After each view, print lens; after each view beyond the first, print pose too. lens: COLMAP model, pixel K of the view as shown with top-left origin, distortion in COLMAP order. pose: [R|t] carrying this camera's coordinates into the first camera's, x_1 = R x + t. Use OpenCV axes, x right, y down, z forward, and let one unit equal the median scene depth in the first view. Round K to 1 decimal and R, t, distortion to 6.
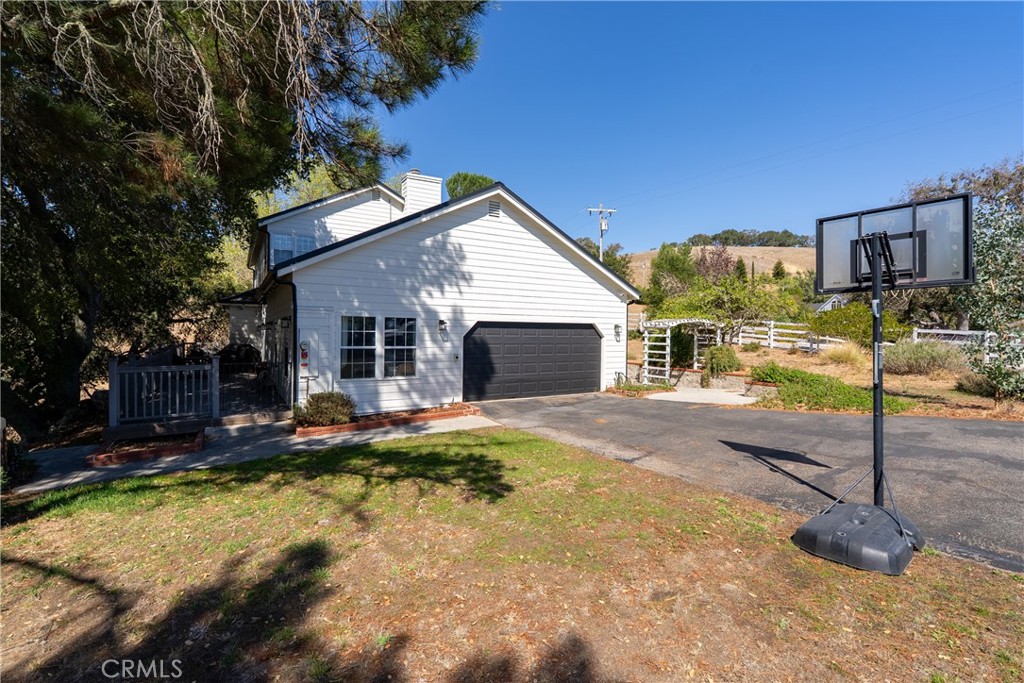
lens RADIAL K [[466.7, 0, 513.5], [0, 466.7, 336.9], [0, 0, 1]] dist [0.000185, 0.000200]
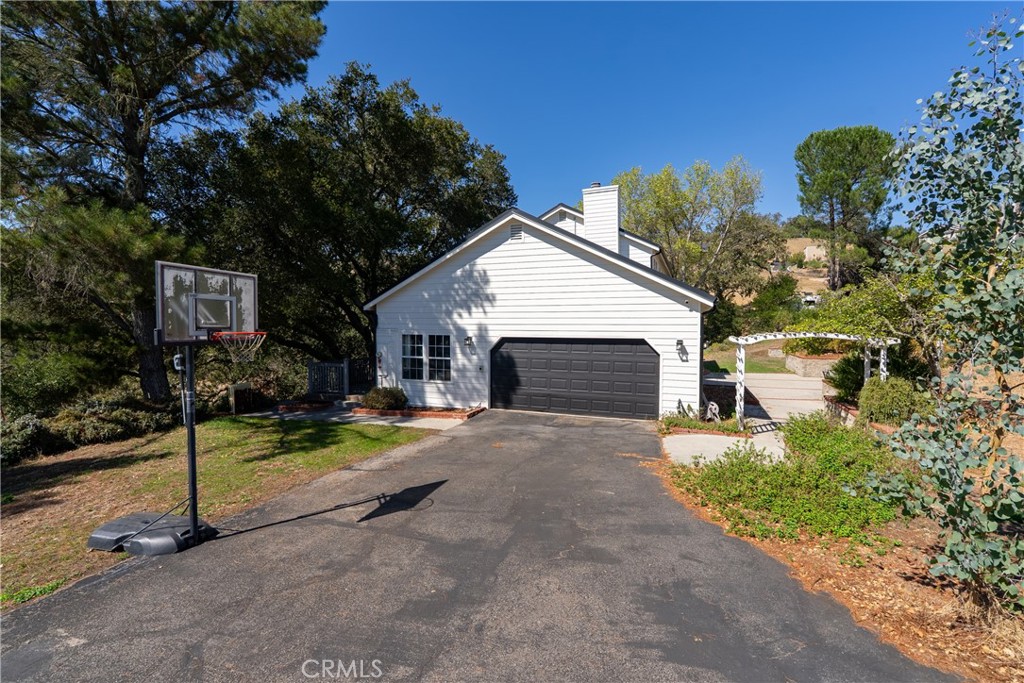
lens RADIAL K [[466.7, 0, 513.2], [0, 466.7, 337.9], [0, 0, 1]] dist [0.000185, 0.000200]
pose [[0.597732, 0.018802, -0.801475, 0.876648], [-0.002175, 0.999759, 0.021832, -0.059396], [0.801693, -0.011306, 0.597629, 0.381359]]
